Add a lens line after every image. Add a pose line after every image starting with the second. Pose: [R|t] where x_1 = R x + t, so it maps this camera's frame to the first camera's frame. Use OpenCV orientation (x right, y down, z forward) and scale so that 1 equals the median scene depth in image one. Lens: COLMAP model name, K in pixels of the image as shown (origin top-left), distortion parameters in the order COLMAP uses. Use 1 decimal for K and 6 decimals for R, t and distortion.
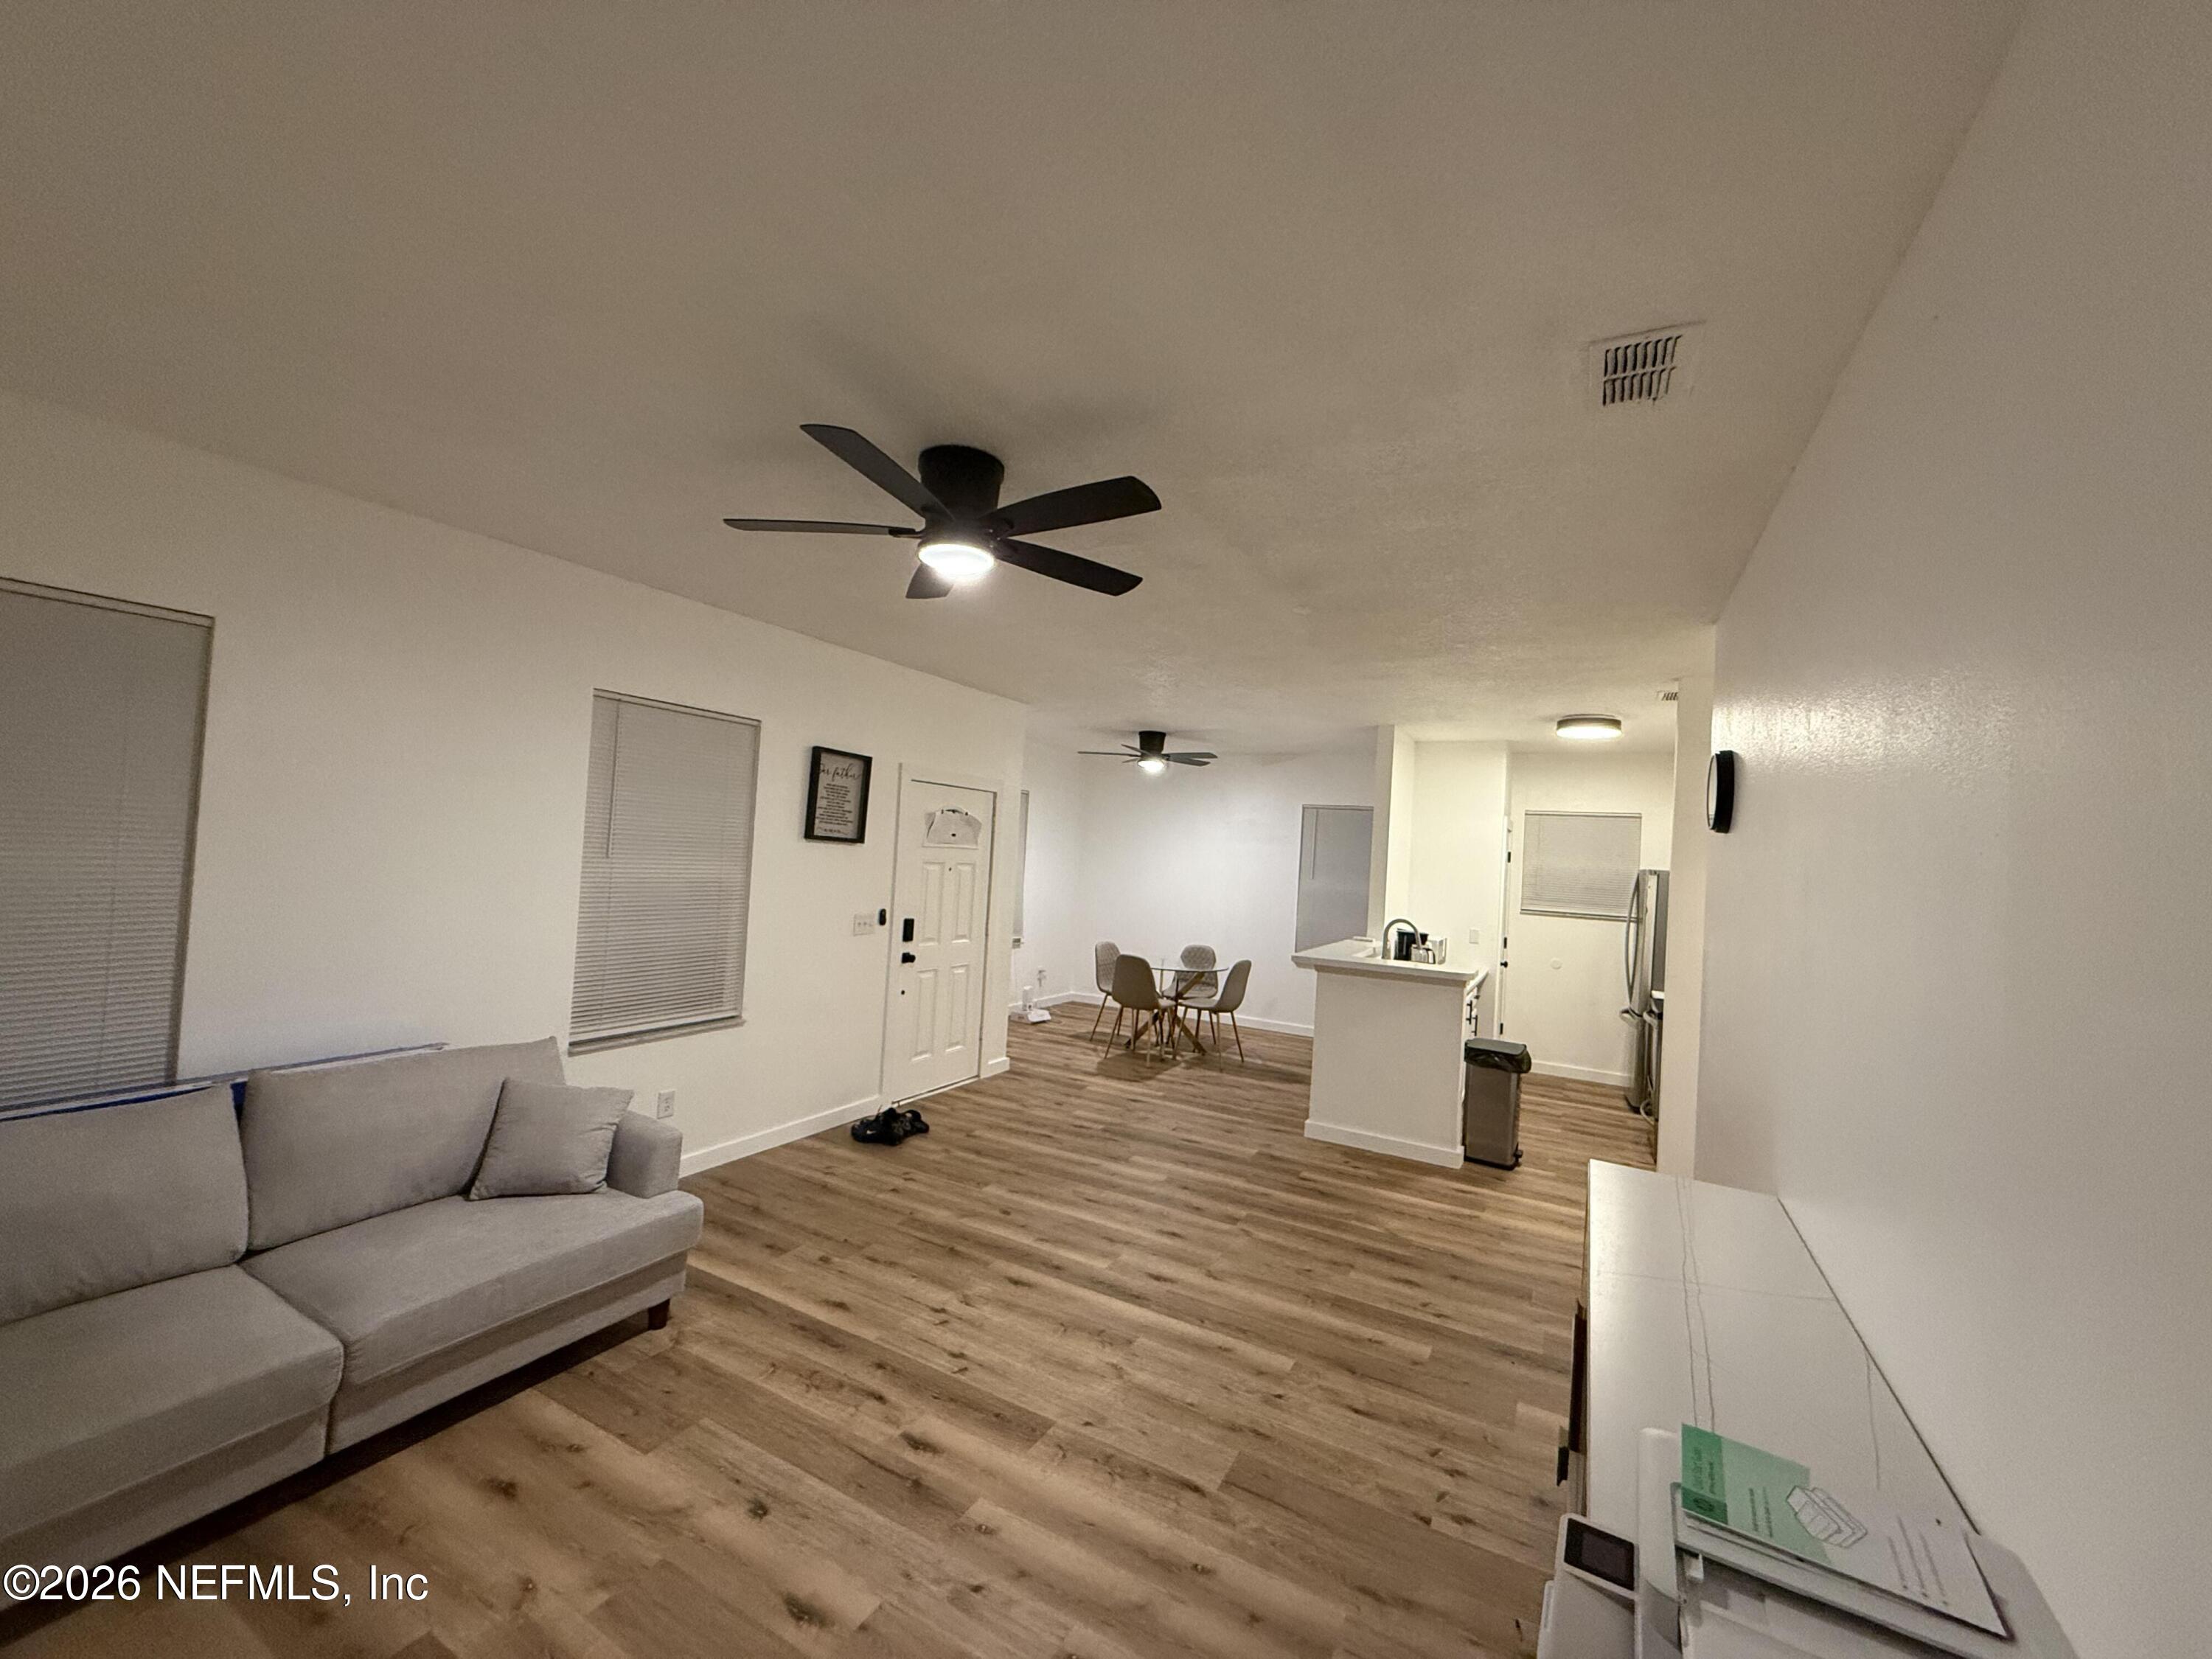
lens RADIAL K [[897.7, 0, 1113.1], [0, 897.7, 839.0], [0, 0, 1]] dist [0.001100, 0.000027]
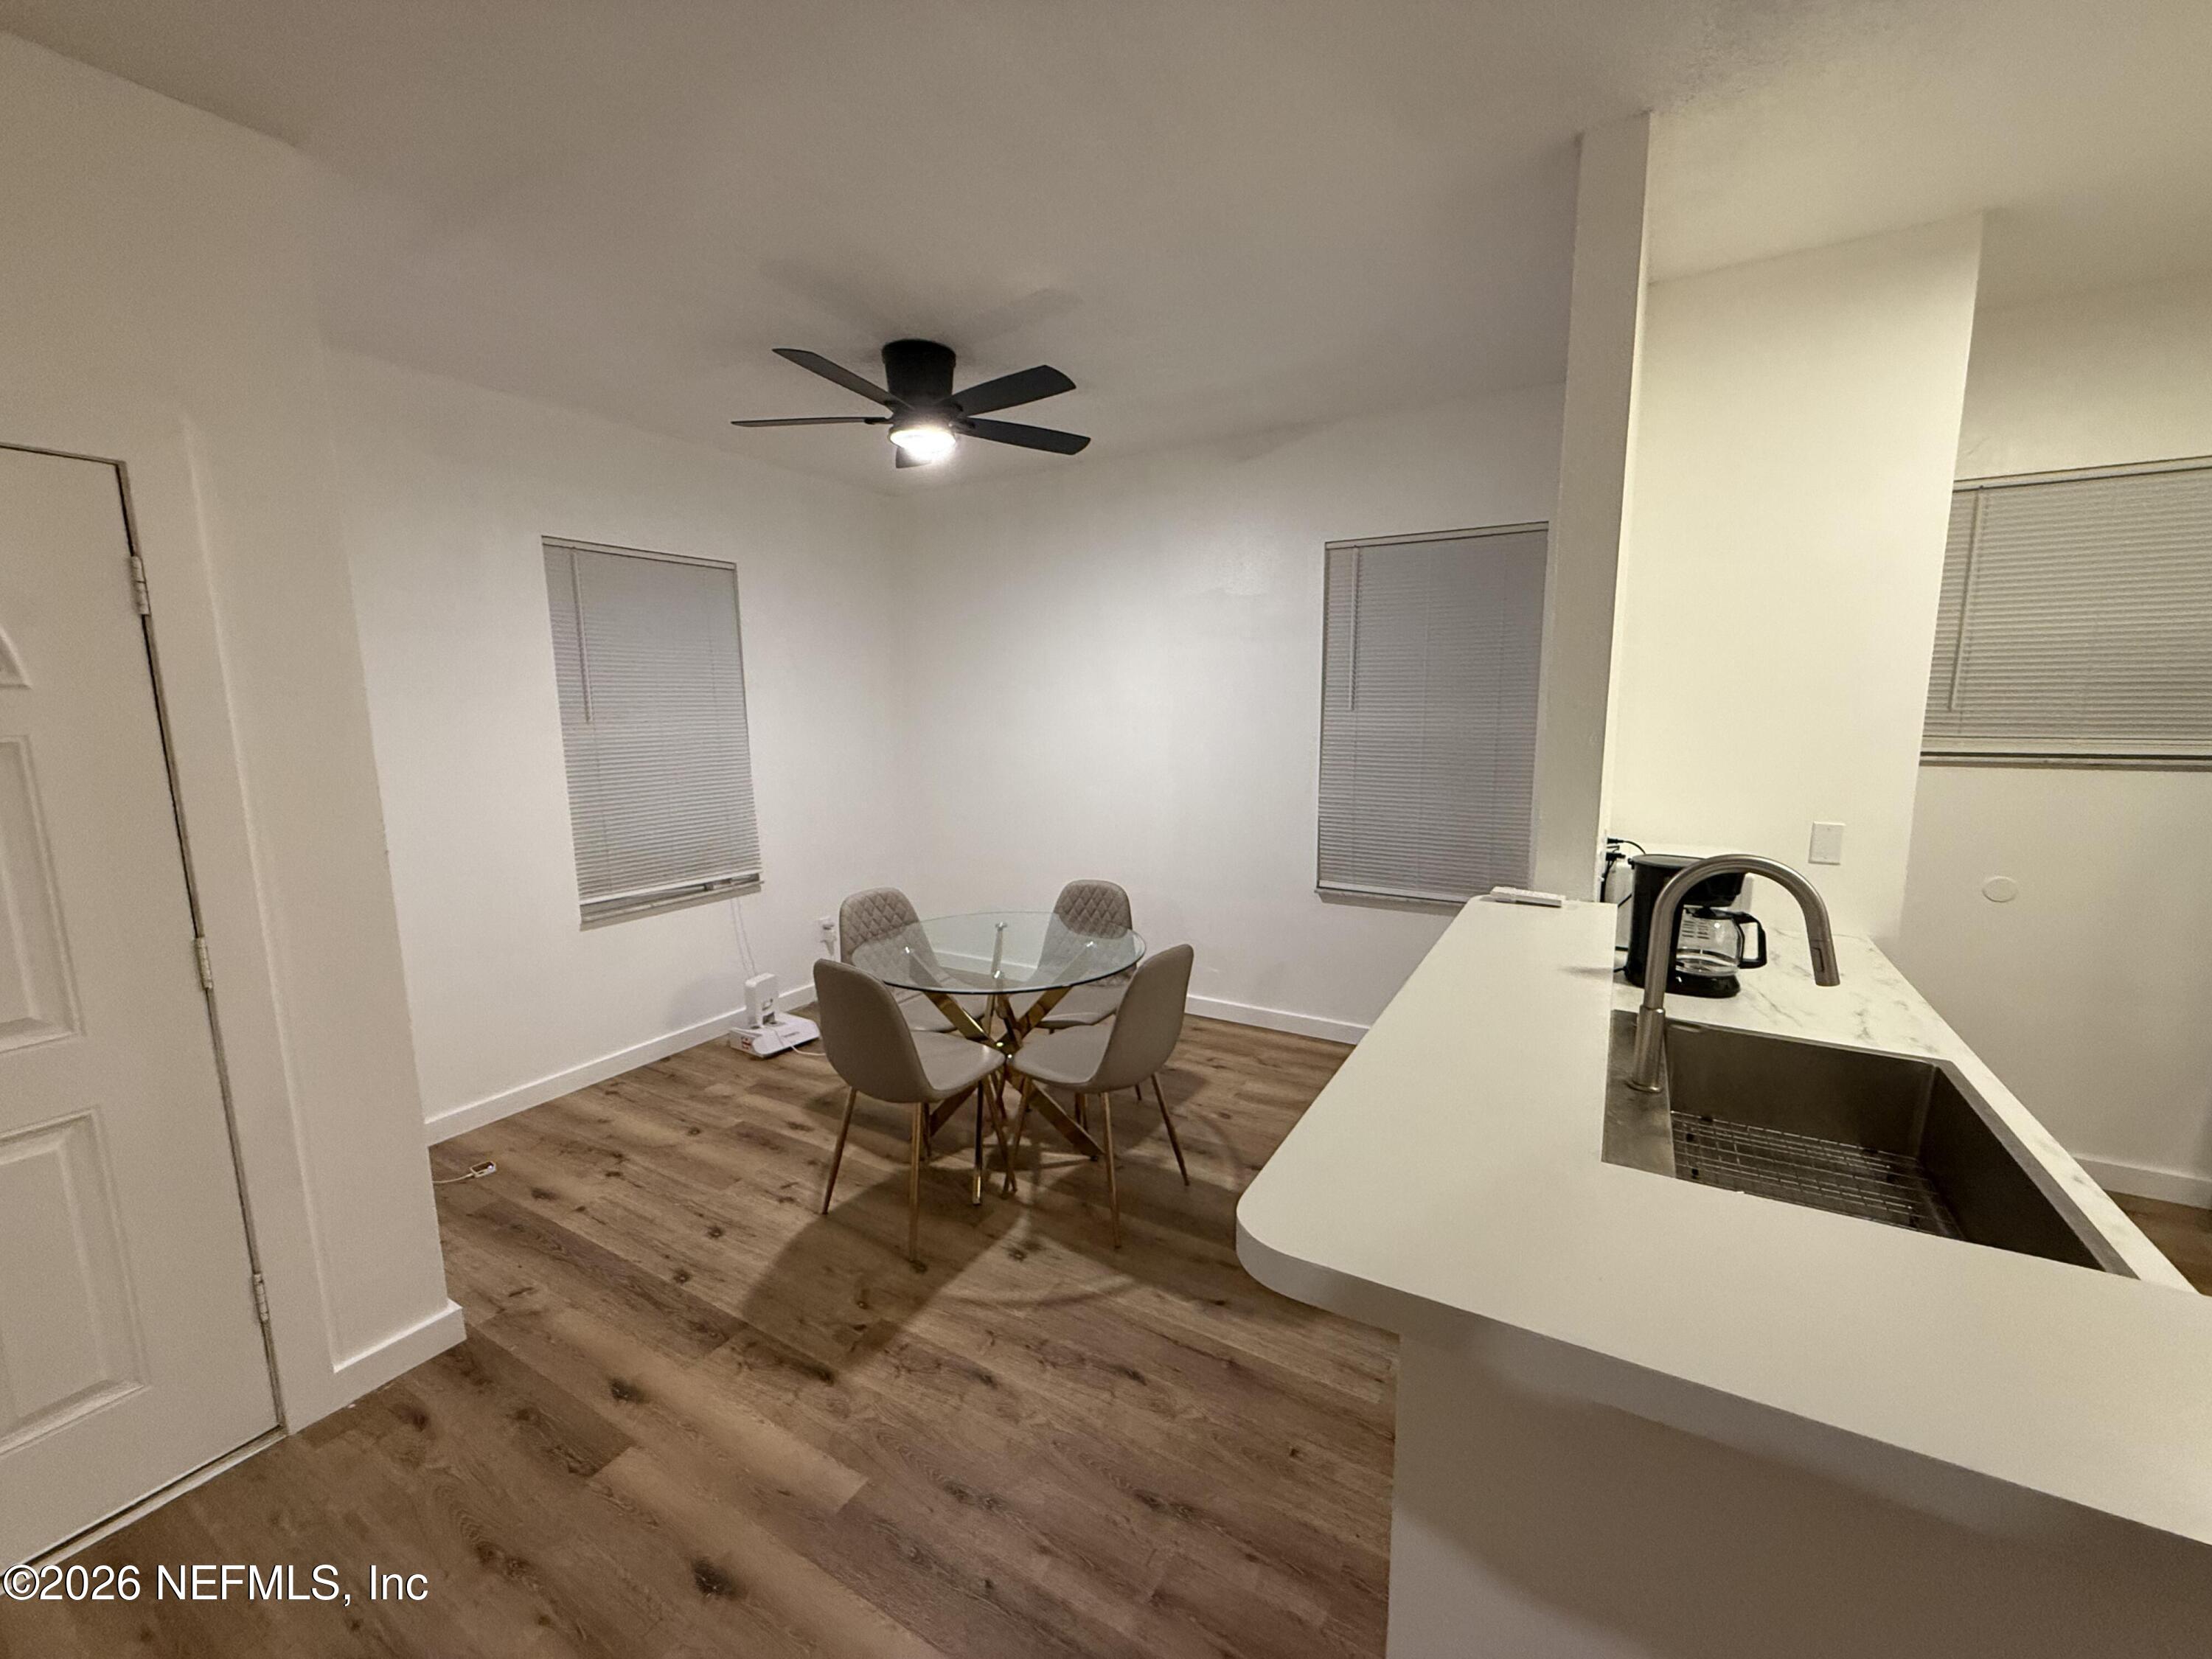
lens RADIAL K [[886.1, 0, 1109.1], [0, 886.1, 821.2], [0, 0, 1]] dist [0.001165, 0.000263]
pose [[0.997318, -0.055909, -0.047234, 0.161703], [0.063015, 0.984177, 0.165605, 0.025937], [0.037228, -0.168137, 0.985060, 0.743813]]
